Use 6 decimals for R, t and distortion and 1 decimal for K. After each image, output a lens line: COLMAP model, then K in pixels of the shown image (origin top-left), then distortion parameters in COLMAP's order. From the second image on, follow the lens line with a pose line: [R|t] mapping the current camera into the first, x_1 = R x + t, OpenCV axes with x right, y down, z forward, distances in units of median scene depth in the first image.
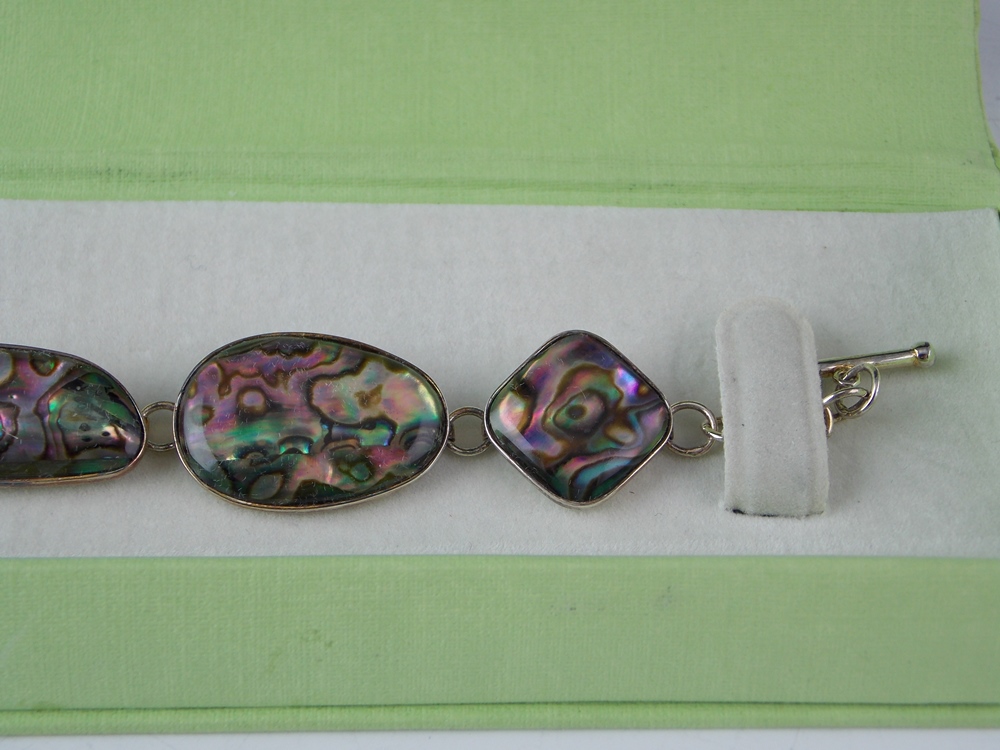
lens RADIAL K [[1724.0, 0, 500.0], [0, 1724.0, 375.0], [0, 0, 1]] dist [0.070247, -0.031935]
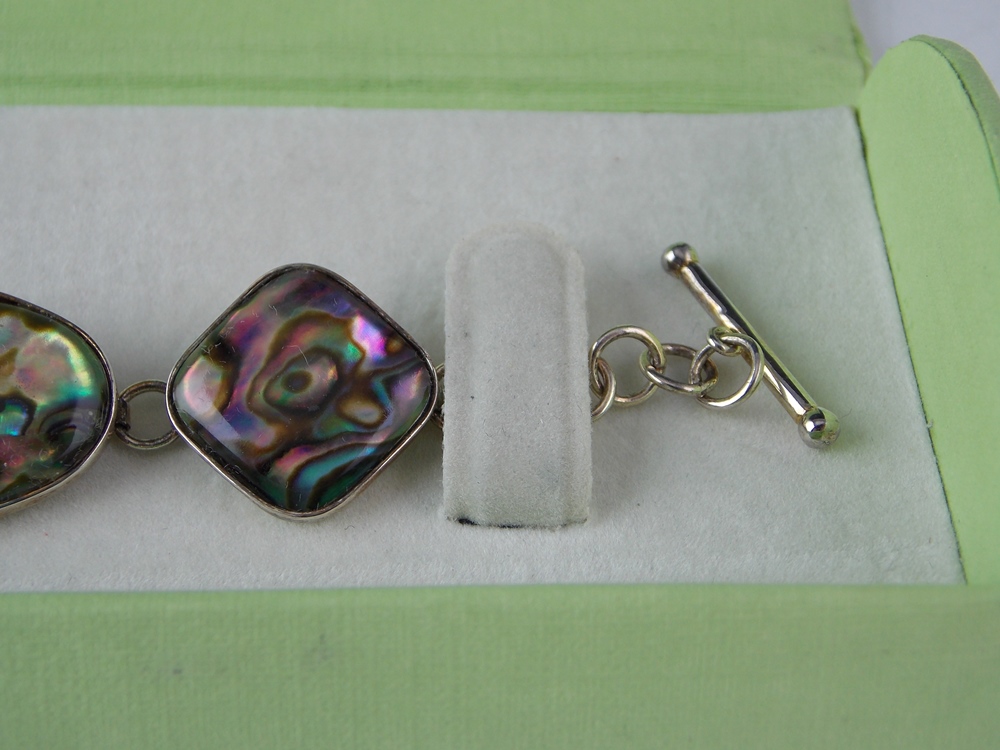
lens RADIAL K [[1729.4, 0, 500.0], [0, 1729.4, 375.0], [0, 0, 1]] dist [0.040723, -0.037496]
pose [[0.999886, -0.014026, 0.005503, 0.143900], [0.014076, 0.999858, -0.009224, 0.025620], [-0.005373, 0.009301, 0.999942, 0.289858]]
